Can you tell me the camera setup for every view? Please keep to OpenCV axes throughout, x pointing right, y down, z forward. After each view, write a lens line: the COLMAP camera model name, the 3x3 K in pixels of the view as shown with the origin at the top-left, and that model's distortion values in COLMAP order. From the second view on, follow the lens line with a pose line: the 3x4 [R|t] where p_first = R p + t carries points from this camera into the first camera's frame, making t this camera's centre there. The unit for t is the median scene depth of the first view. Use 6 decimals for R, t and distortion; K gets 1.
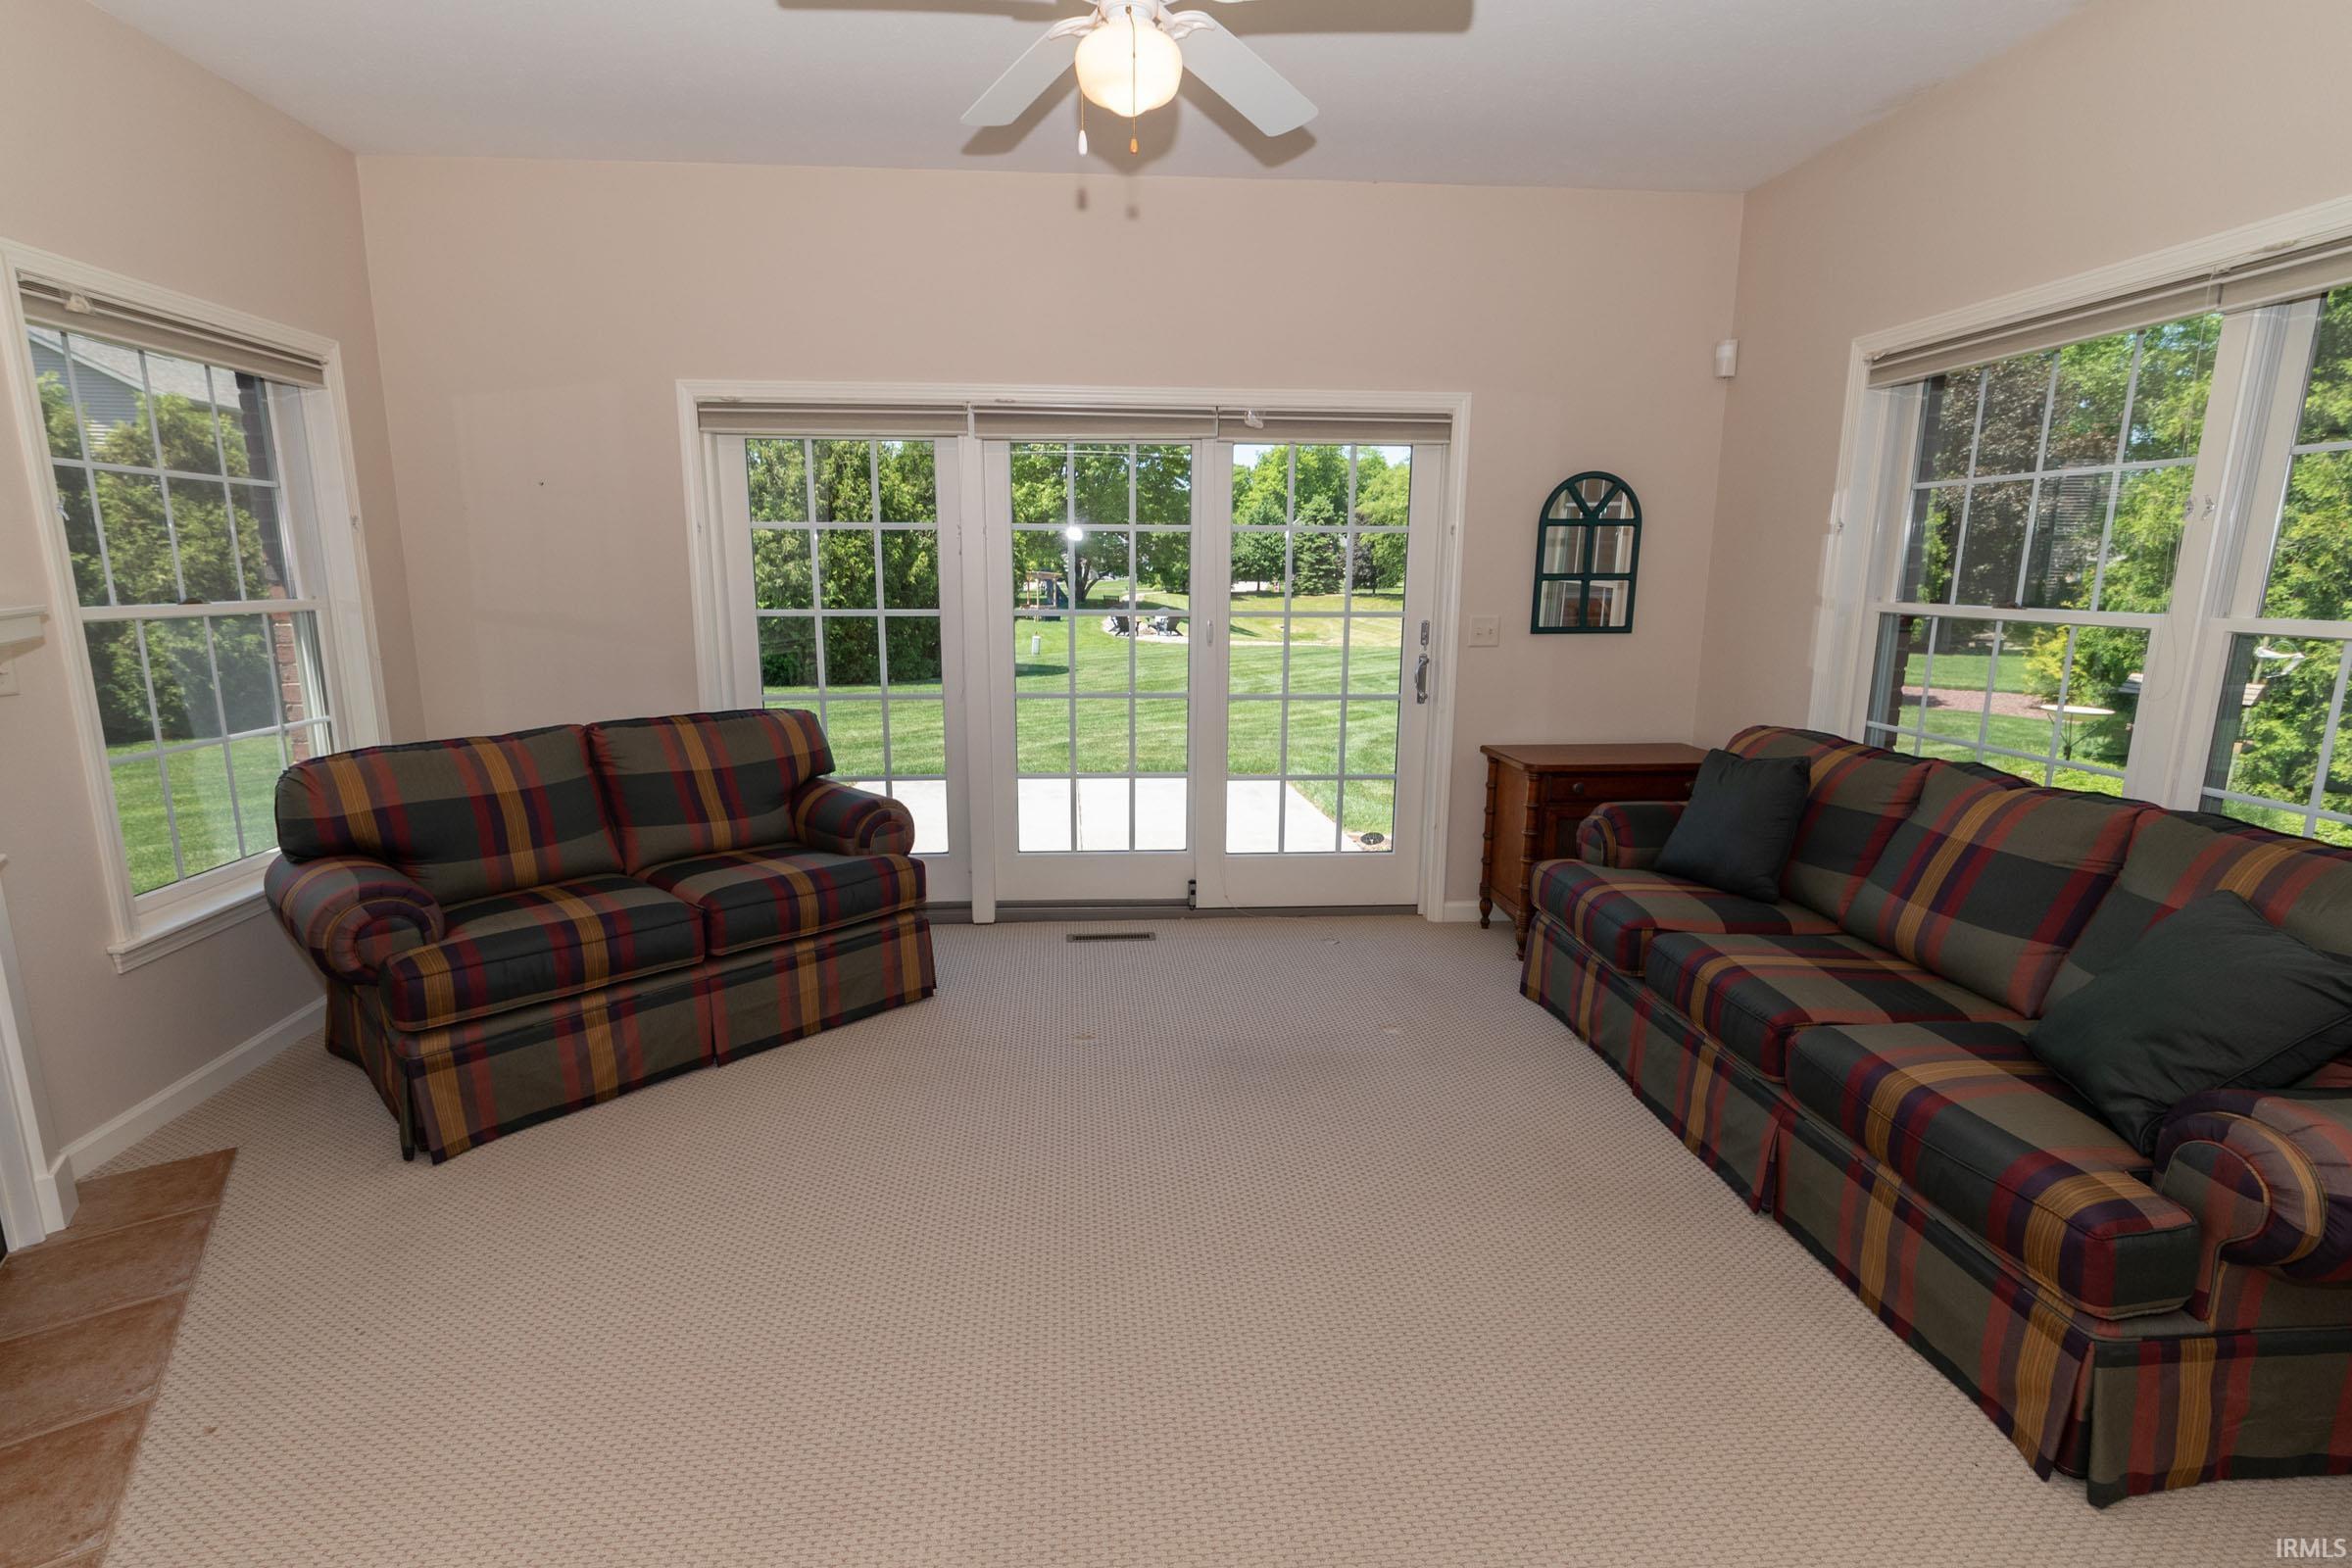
lens RADIAL K [[1048.7, 0, 1143.7], [0, 1048.7, 794.1], [0, 0, 1]] dist [-0.002424, 0.001900]
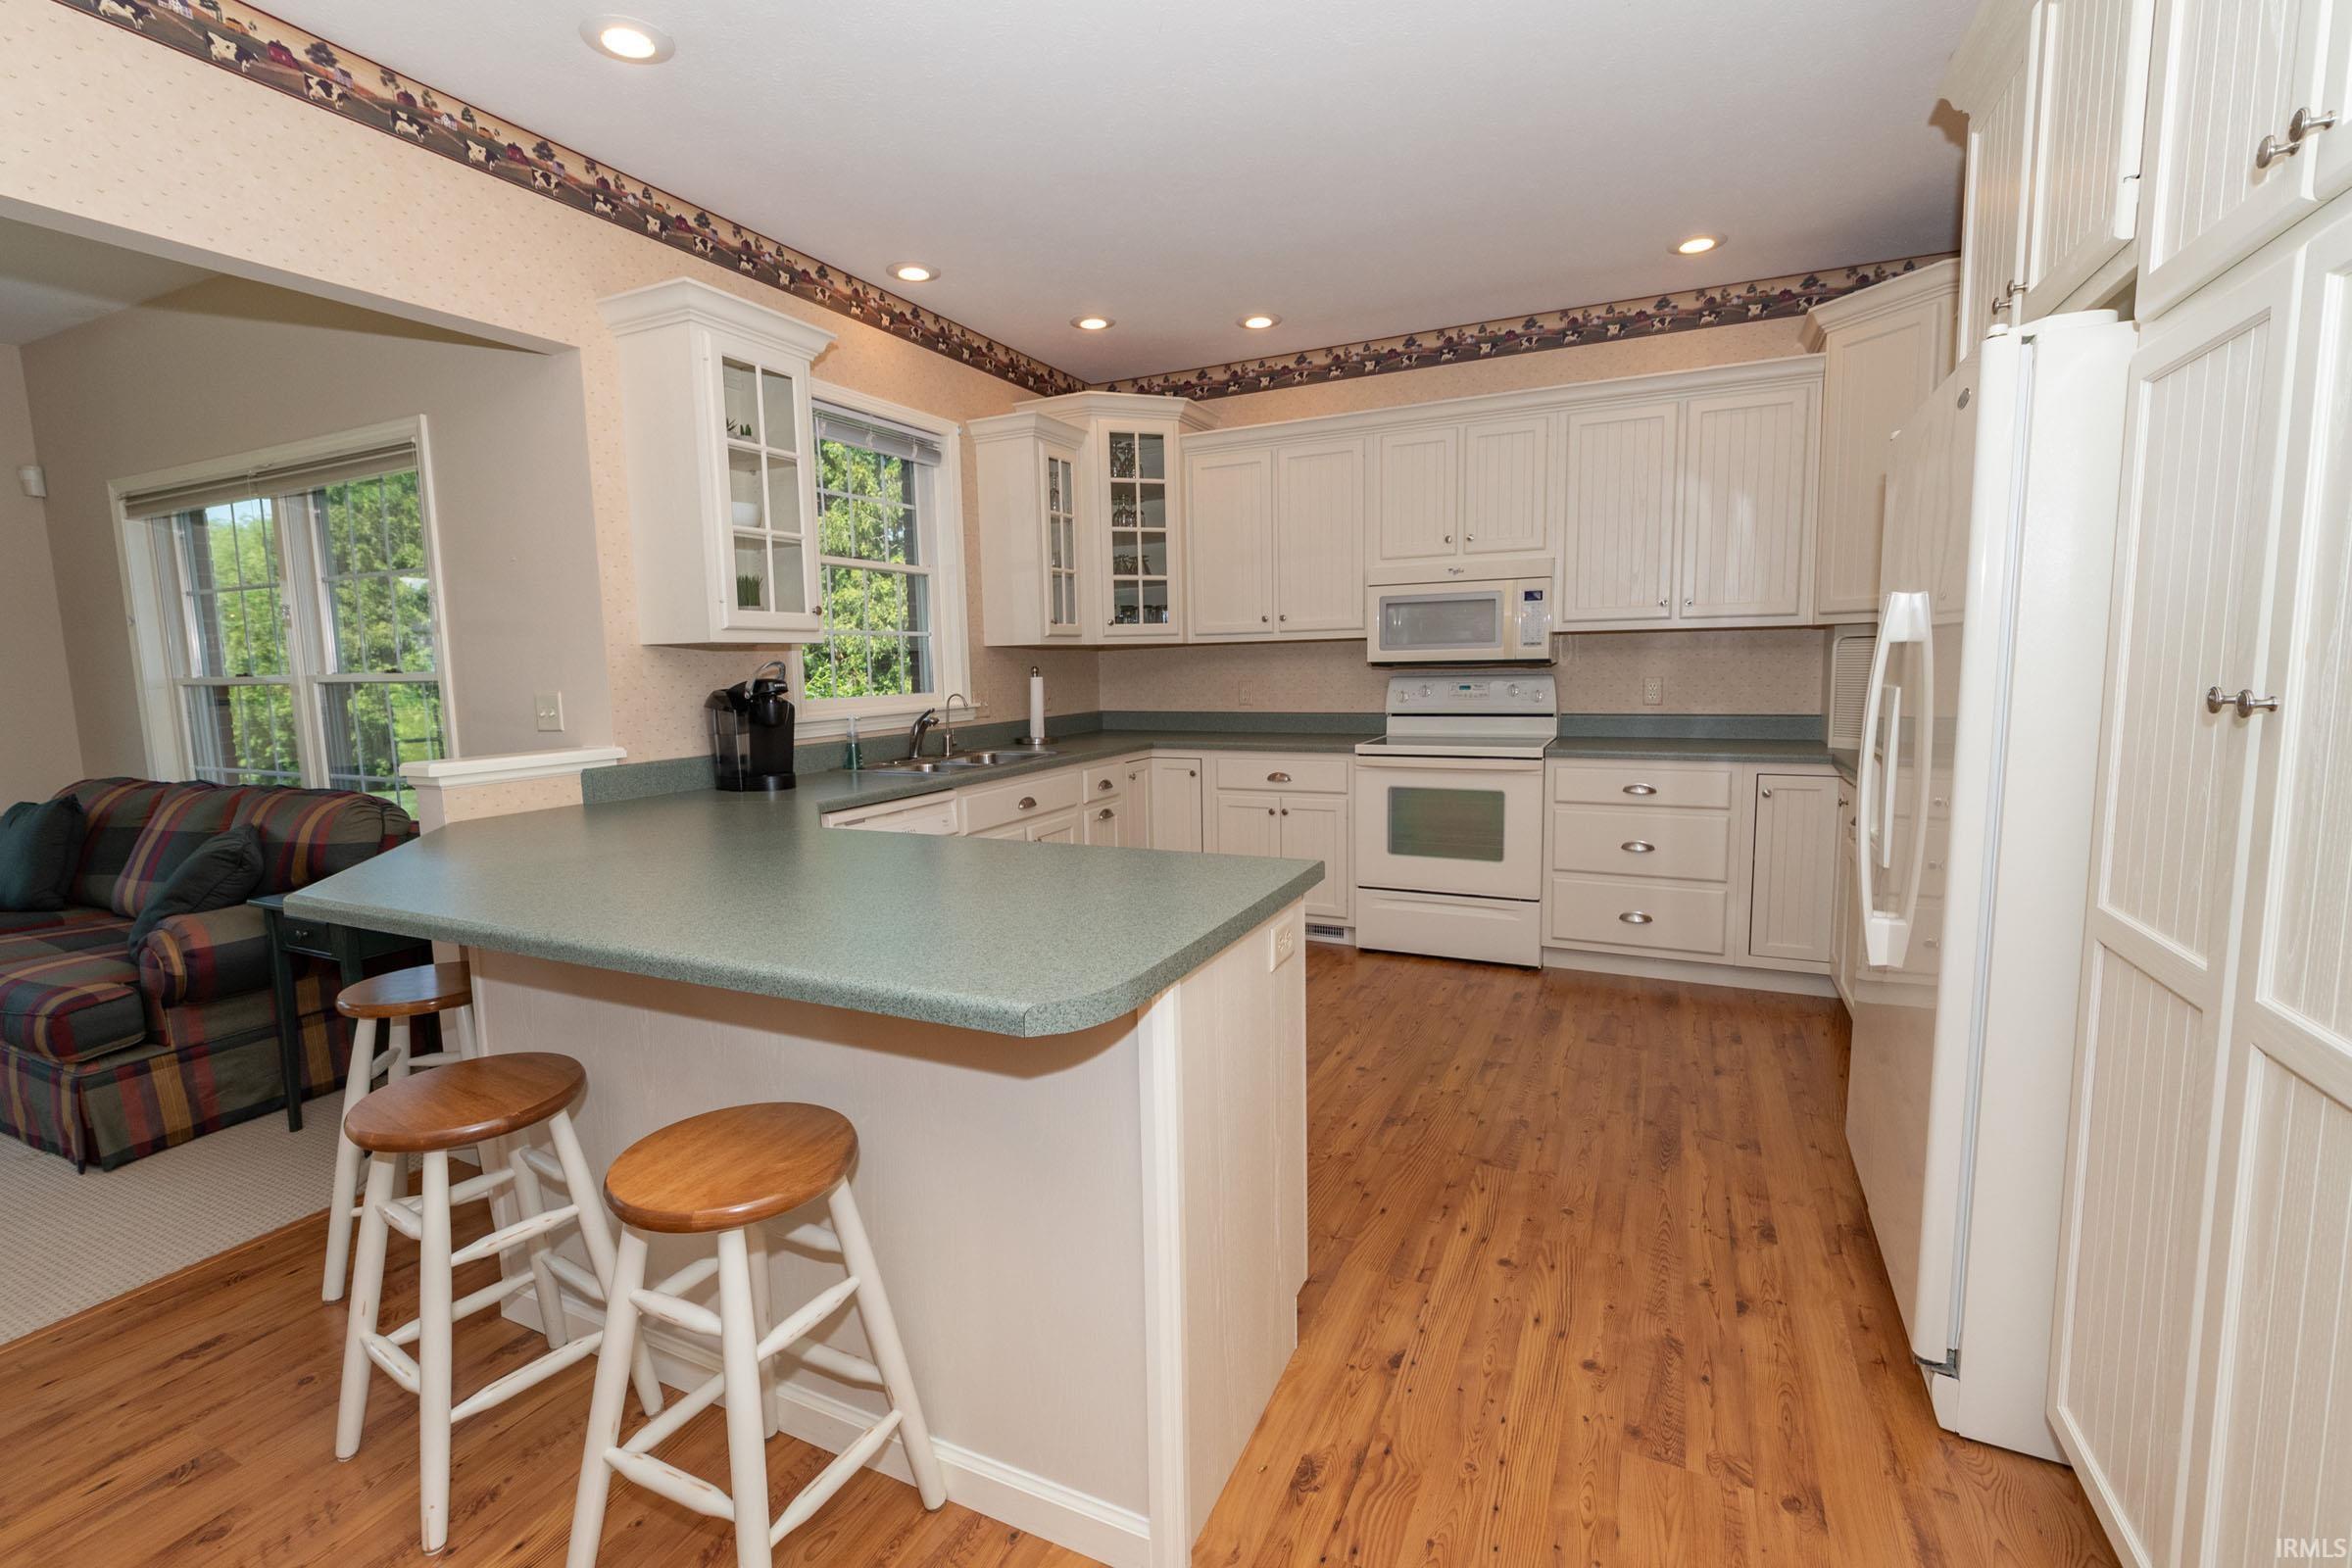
lens RADIAL K [[1048.7, 0, 1154.8], [0, 1048.7, 772.0], [0, 0, 1]] dist [-0.002424, 0.001900]
pose [[0.510175, -0.109343, 0.853092, 0.184949], [0.205896, 0.978571, 0.002294, 0.184799], [-0.835062, 0.174478, 0.521756, -0.703808]]
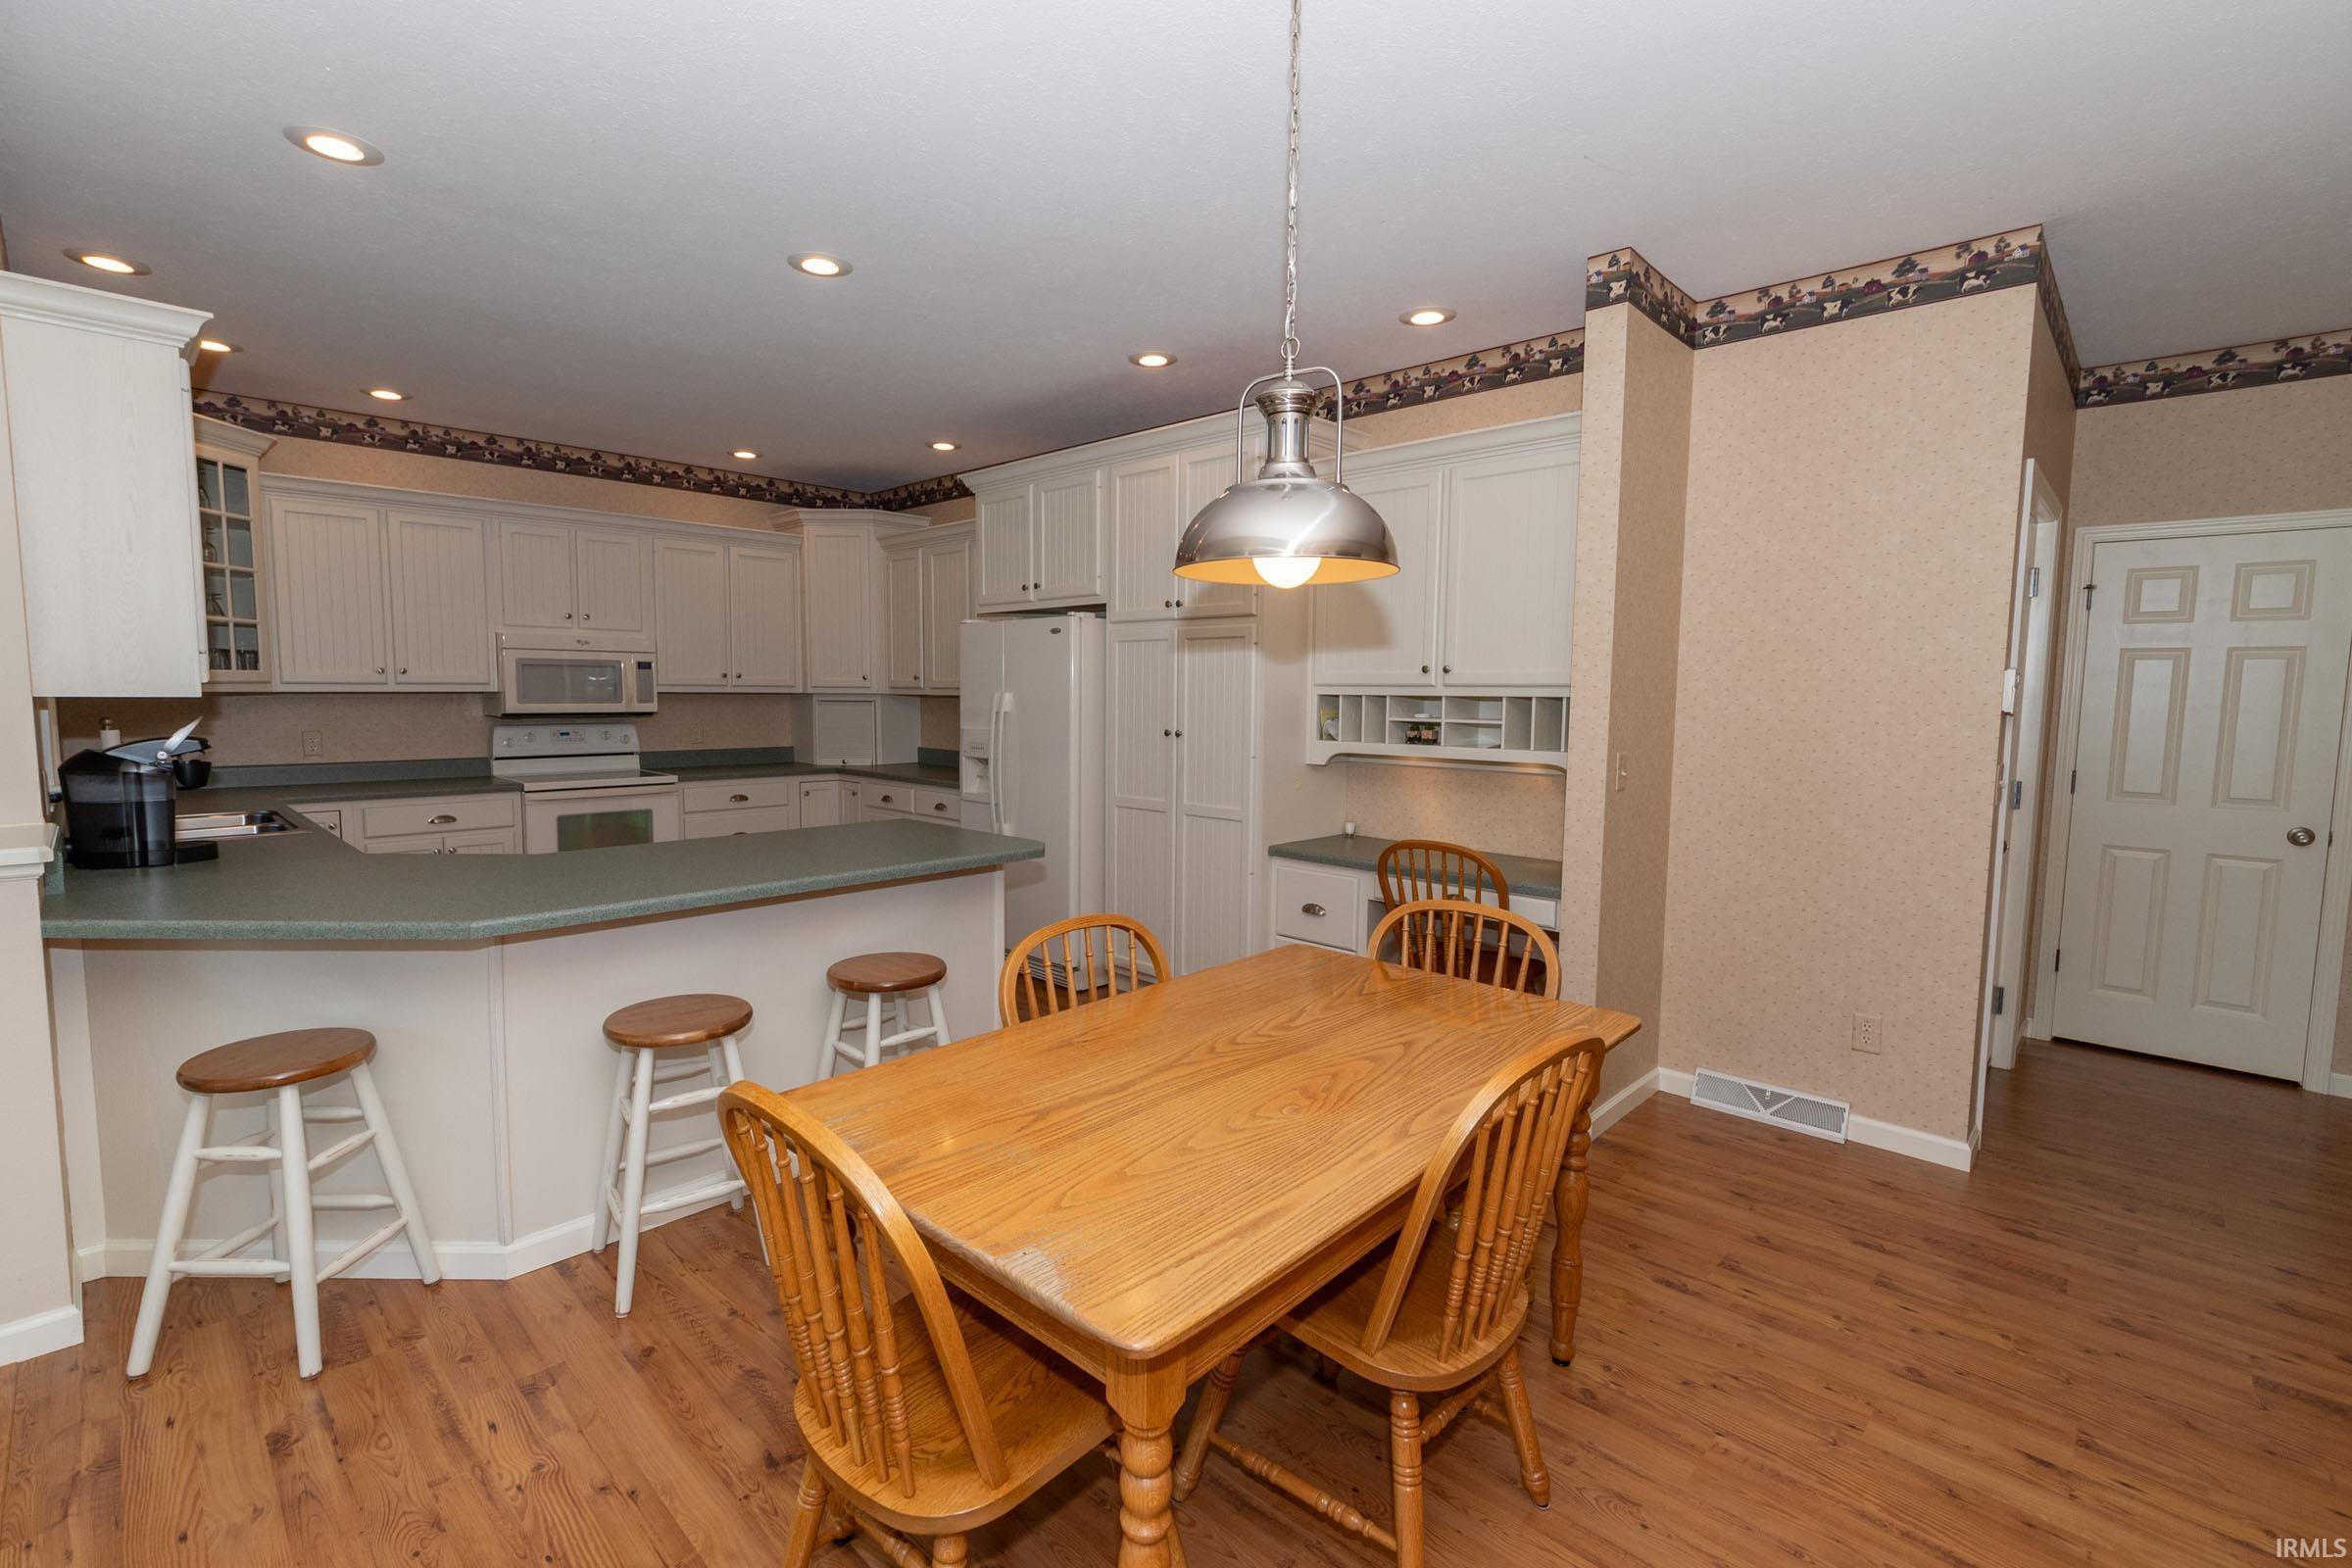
lens RADIAL K [[1048.7, 0, 1164.9], [0, 1048.7, 776.4], [0, 0, 1]] dist [-0.002424, 0.001900]
pose [[-0.665220, -0.074498, 0.742921, -0.359534], [0.145177, 0.963114, 0.226572, -0.022387], [-0.732397, 0.258576, -0.629867, 0.062261]]
